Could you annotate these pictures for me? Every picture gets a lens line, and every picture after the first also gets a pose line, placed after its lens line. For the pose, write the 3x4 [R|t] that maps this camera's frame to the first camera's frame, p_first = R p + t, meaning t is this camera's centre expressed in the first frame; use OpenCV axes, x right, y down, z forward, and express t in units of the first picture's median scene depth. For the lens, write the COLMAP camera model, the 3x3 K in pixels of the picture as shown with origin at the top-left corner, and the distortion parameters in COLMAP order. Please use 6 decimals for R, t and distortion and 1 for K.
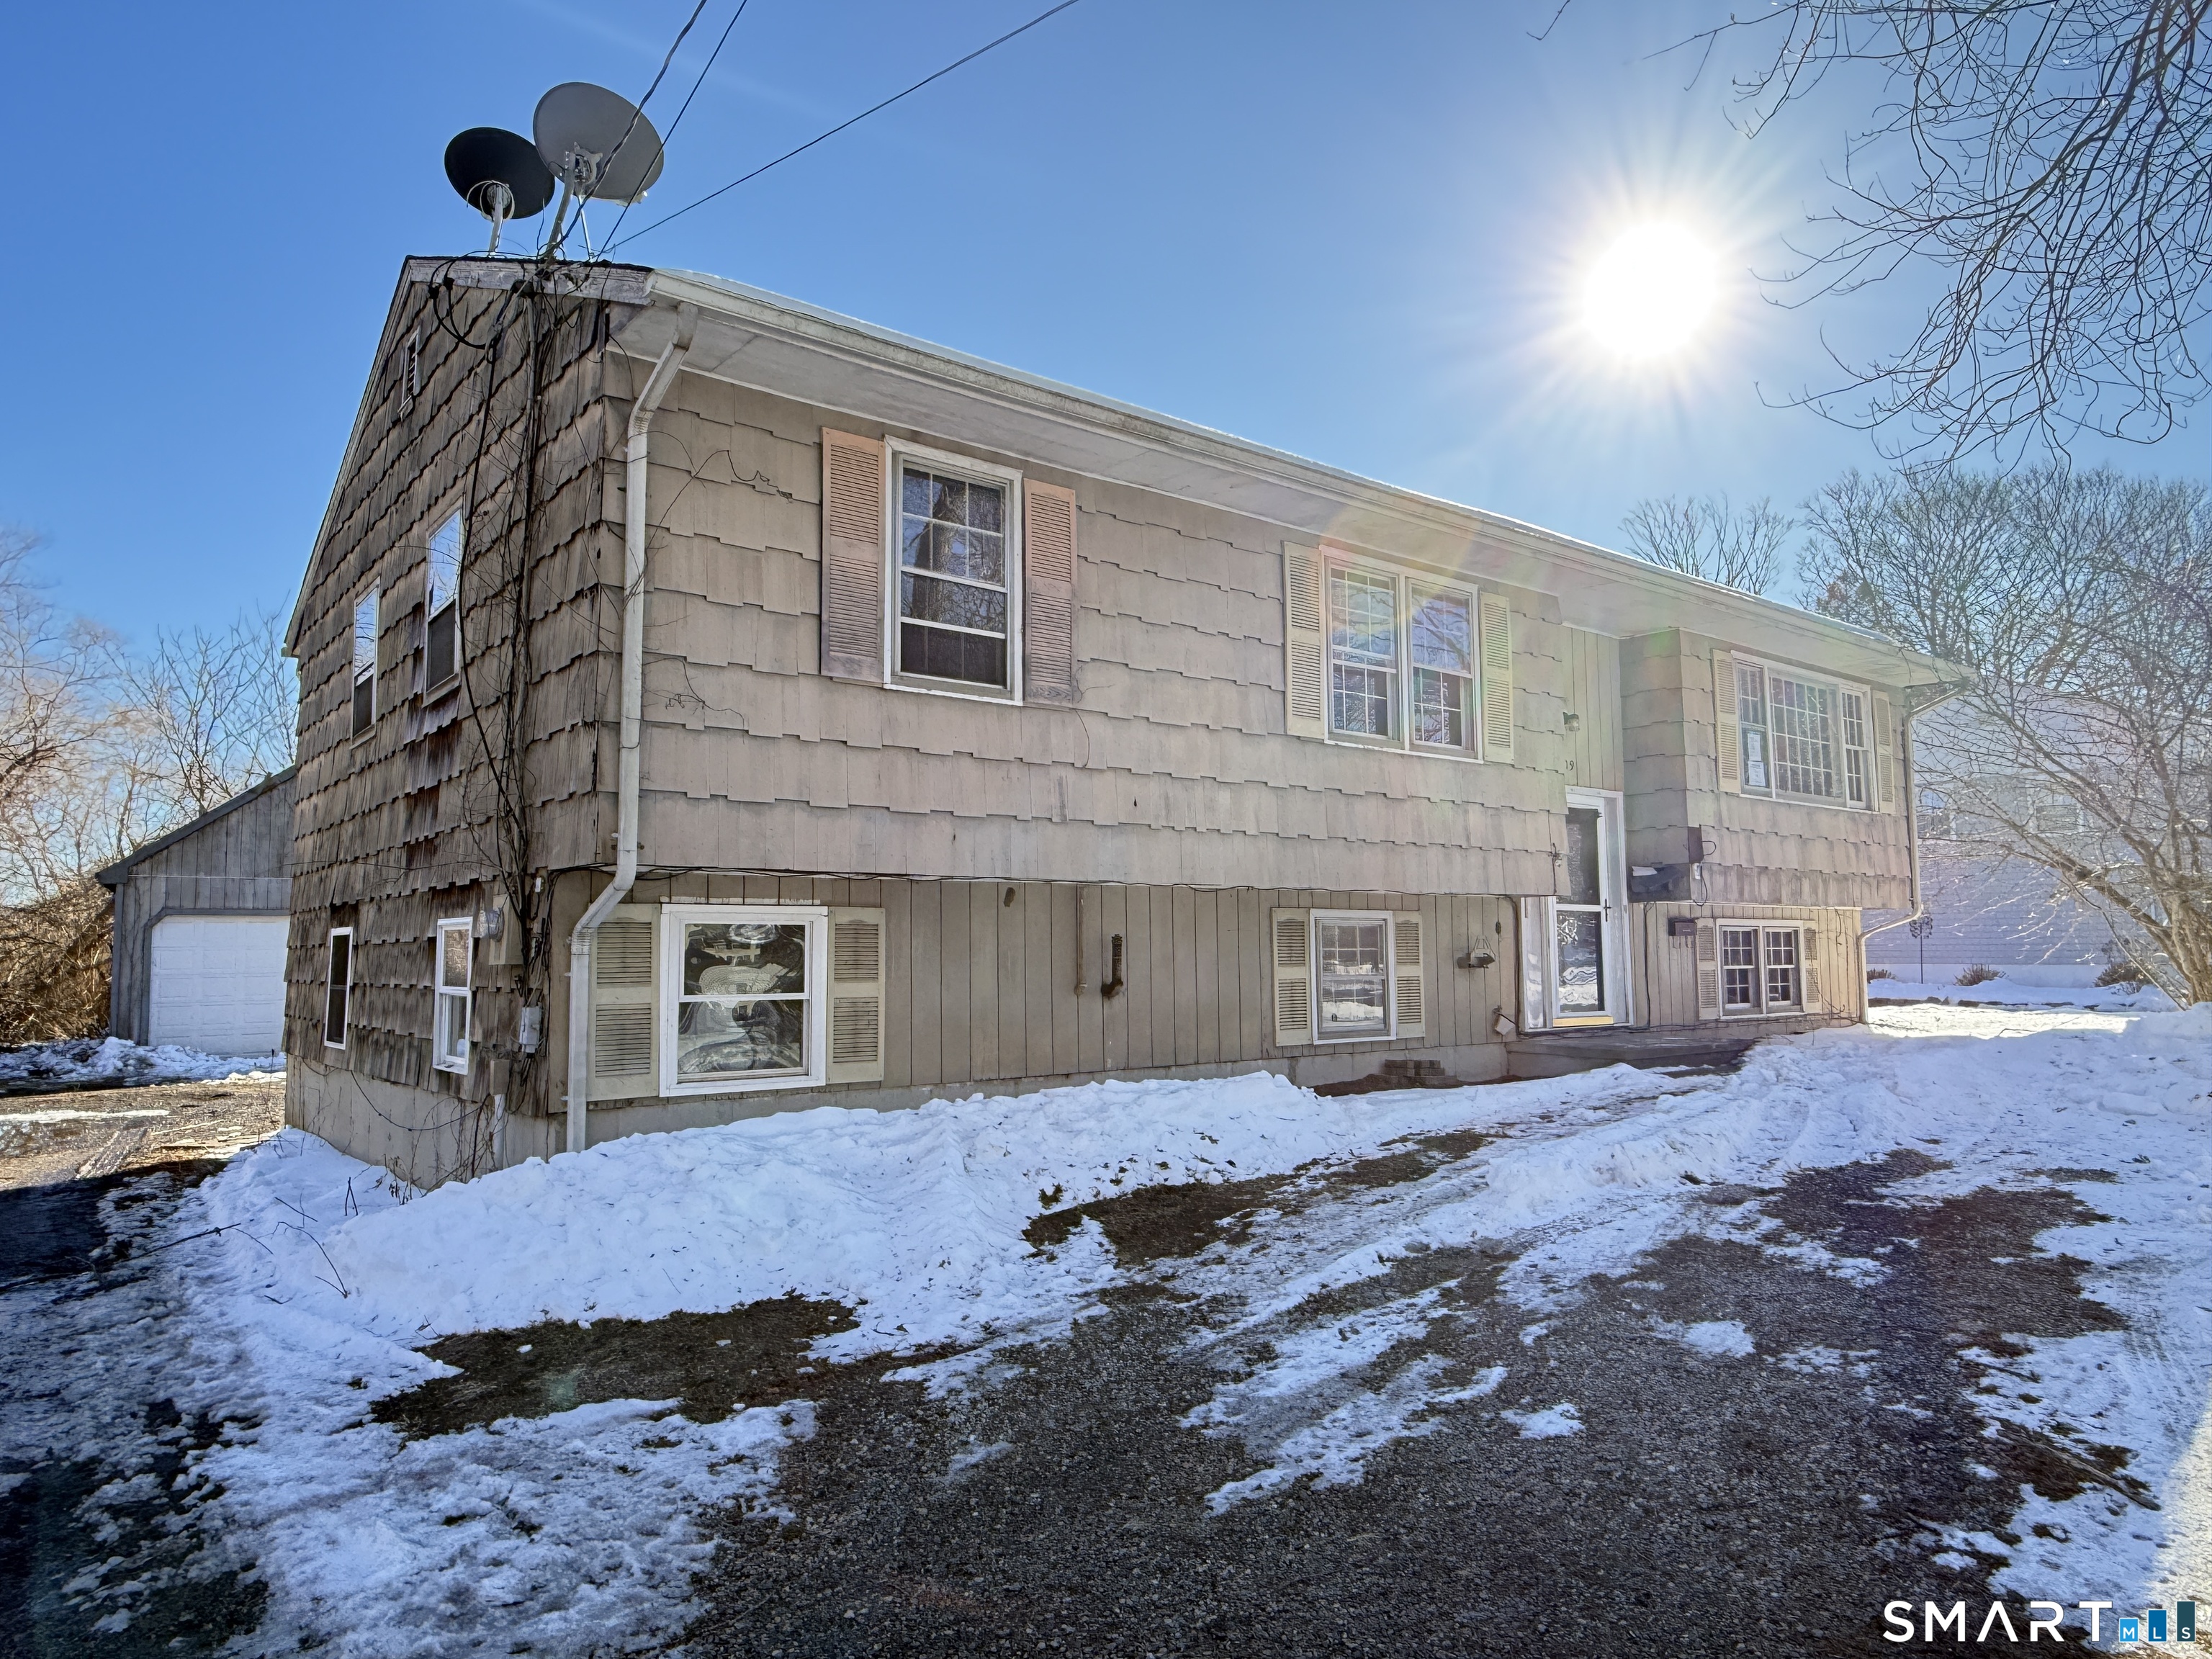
lens RADIAL K [[1461.4, 0, 1103.6], [0, 1461.4, 823.9], [0, 0, 1]] dist [-0.000274, -0.004588]
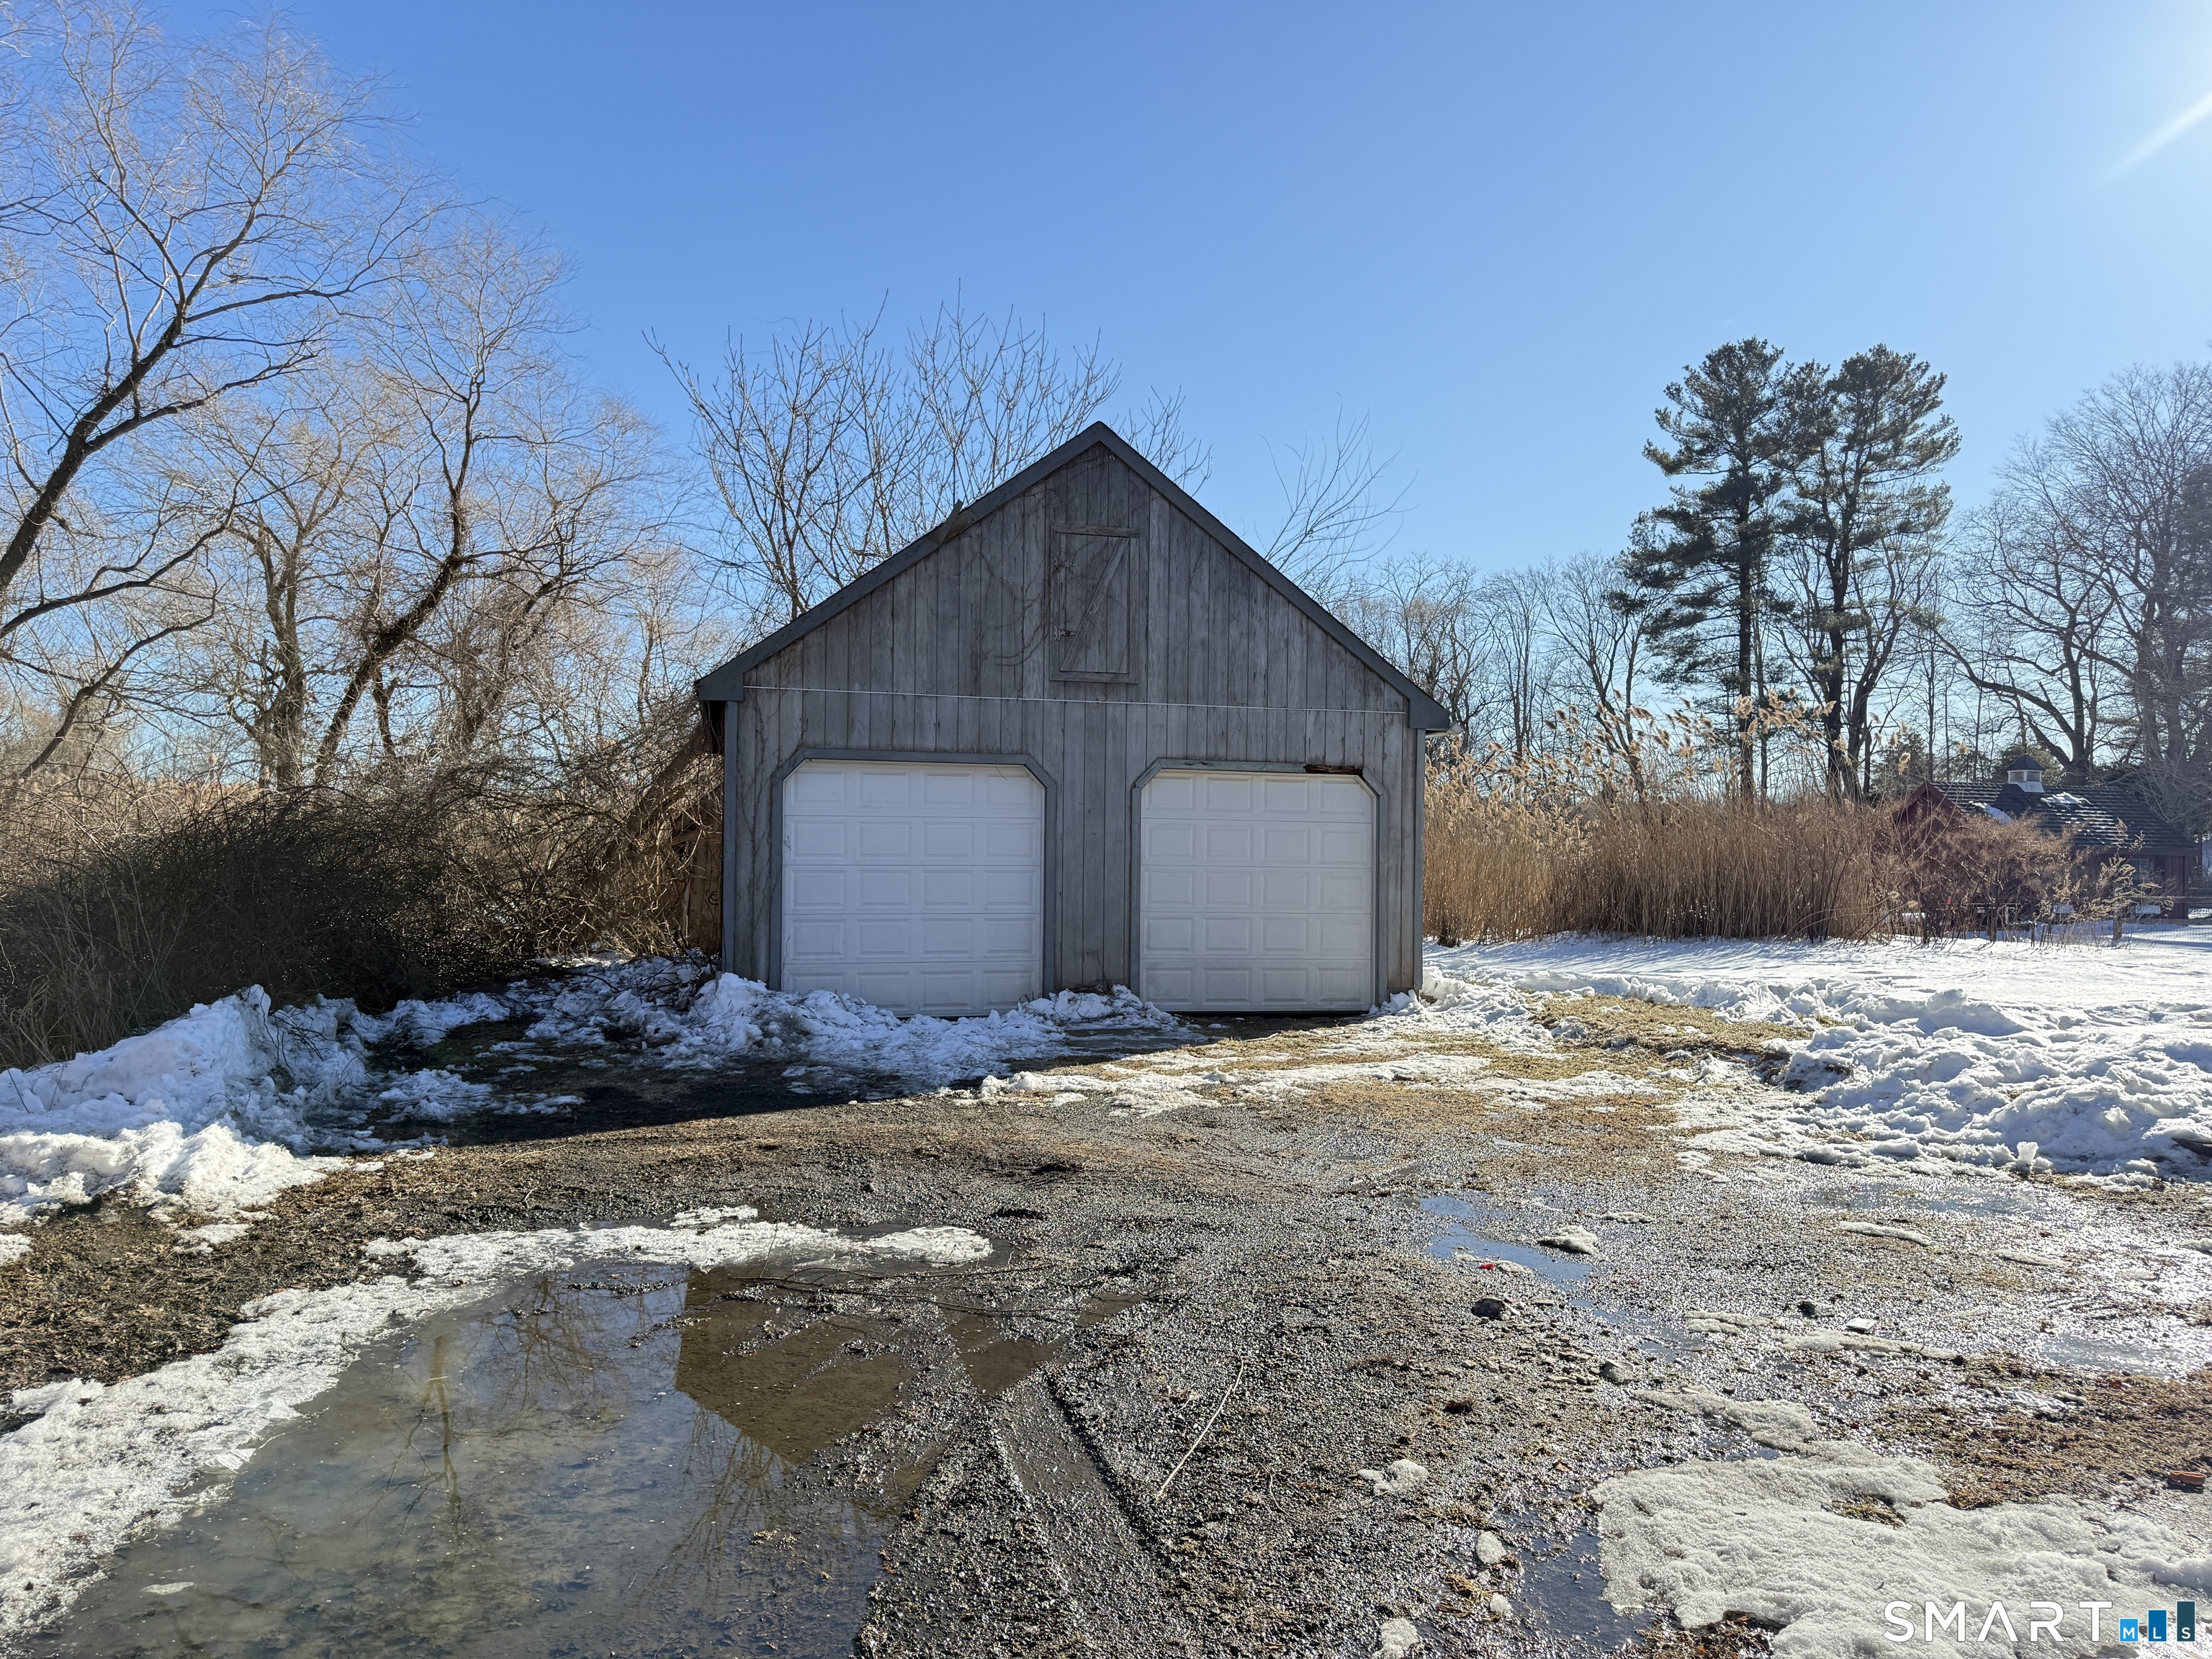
lens RADIAL K [[1549.4, 0, 1103.1], [0, 1549.4, 822.3], [0, 0, 1]] dist [0.035520, -0.038597]
pose [[0.959090, 0.009217, -0.282951, -0.930685], [0.011394, 0.997403, 0.071112, 0.117207], [0.282872, -0.071426, 0.956495, 1.180629]]
